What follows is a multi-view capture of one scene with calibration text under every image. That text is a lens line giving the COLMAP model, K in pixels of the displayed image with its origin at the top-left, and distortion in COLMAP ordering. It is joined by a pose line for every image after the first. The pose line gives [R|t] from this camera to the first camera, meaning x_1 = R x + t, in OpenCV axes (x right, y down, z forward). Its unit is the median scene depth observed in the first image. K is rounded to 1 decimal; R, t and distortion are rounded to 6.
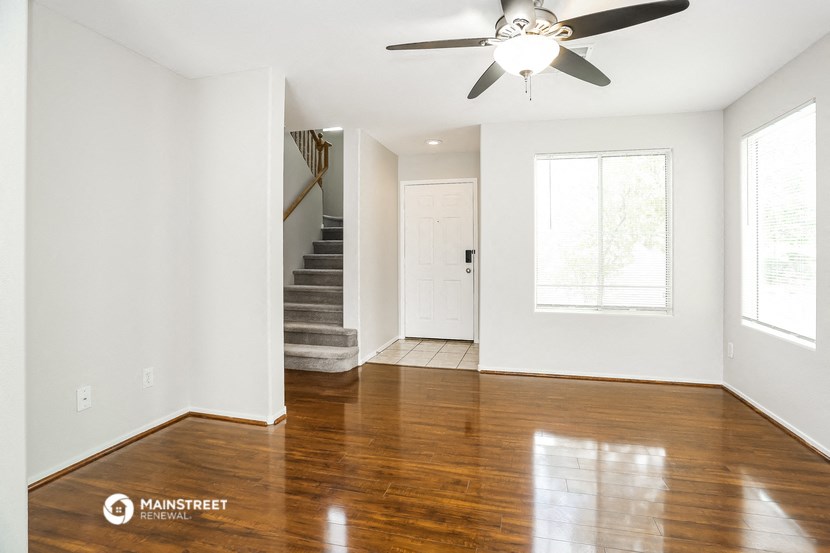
lens RADIAL K [[425.7, 0, 414.2], [0, 425.7, 255.9], [0, 0, 1]] dist [-0.027217, 0.001652]
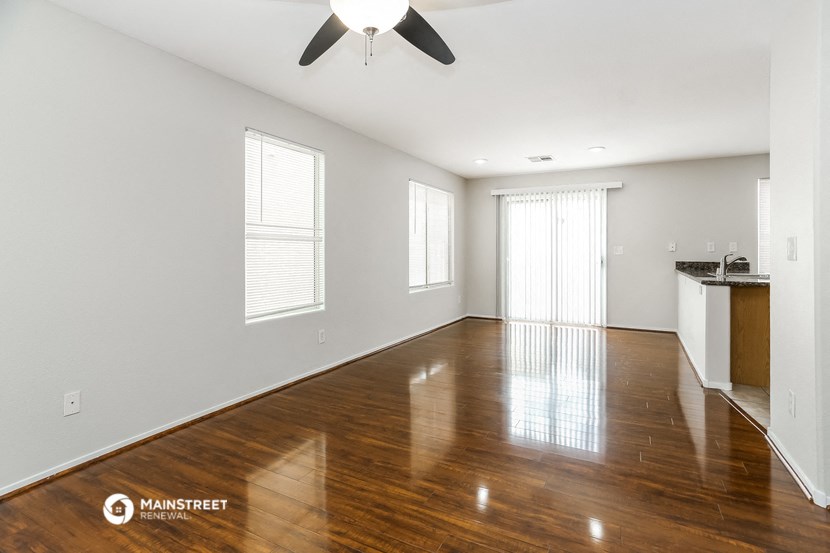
lens RADIAL K [[425.7, 0, 414.2], [0, 425.7, 255.9], [0, 0, 1]] dist [-0.027217, 0.001652]
pose [[-0.975920, -0.003710, 0.218098, 0.008784], [-0.000641, 0.999900, 0.014140, -0.004936], [-0.218129, 0.013660, -0.975824, 1.936441]]
